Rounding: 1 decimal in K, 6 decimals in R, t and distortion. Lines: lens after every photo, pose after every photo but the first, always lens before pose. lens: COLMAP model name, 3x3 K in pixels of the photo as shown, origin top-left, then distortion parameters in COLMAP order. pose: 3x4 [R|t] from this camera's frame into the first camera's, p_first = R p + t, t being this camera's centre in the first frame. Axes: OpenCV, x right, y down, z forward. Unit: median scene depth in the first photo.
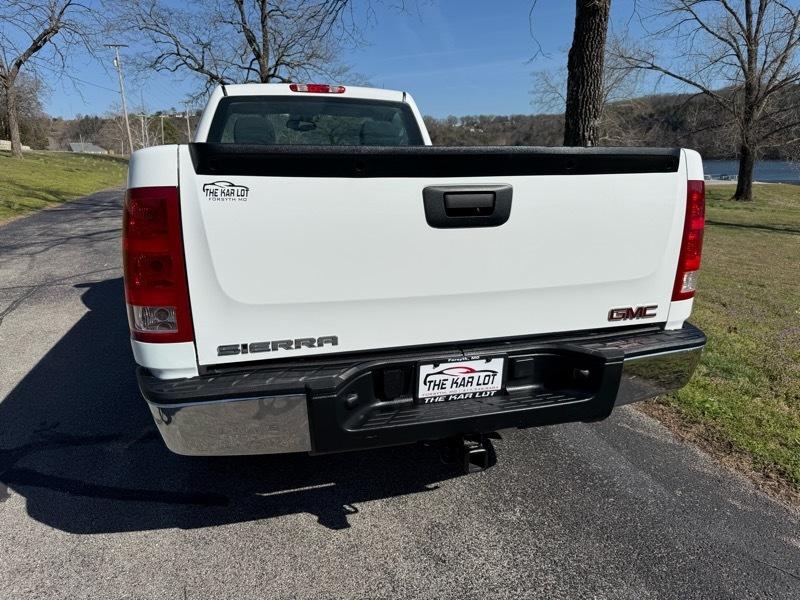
lens RADIAL K [[557.5, 0, 401.1], [0, 557.5, 316.8], [0, 0, 1]] dist [0.035867, -0.040135]
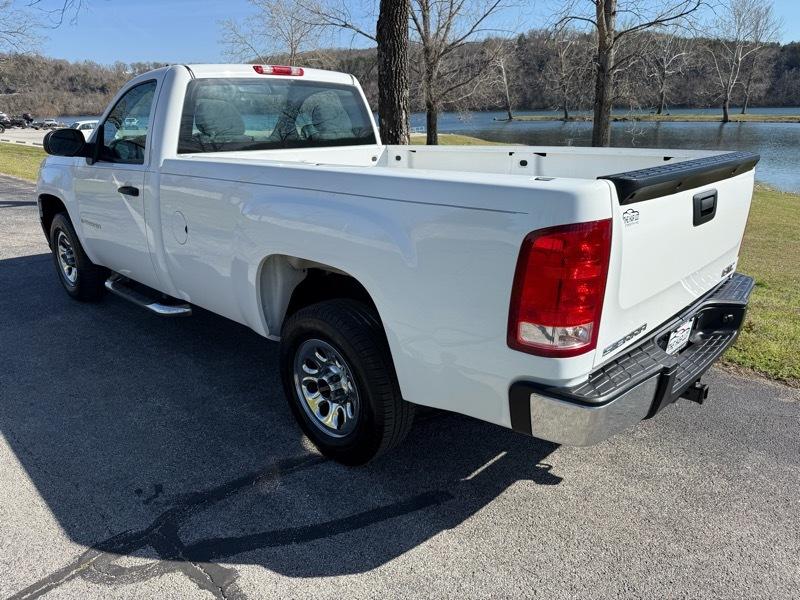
lens RADIAL K [[557.5, 0, 401.1], [0, 557.5, 316.8], [0, 0, 1]] dist [0.035867, -0.040135]
pose [[0.868800, -0.174760, 0.463299, -0.244328], [0.138881, 0.984094, 0.110773, -0.040020], [-0.475288, -0.031896, 0.879252, 0.034396]]
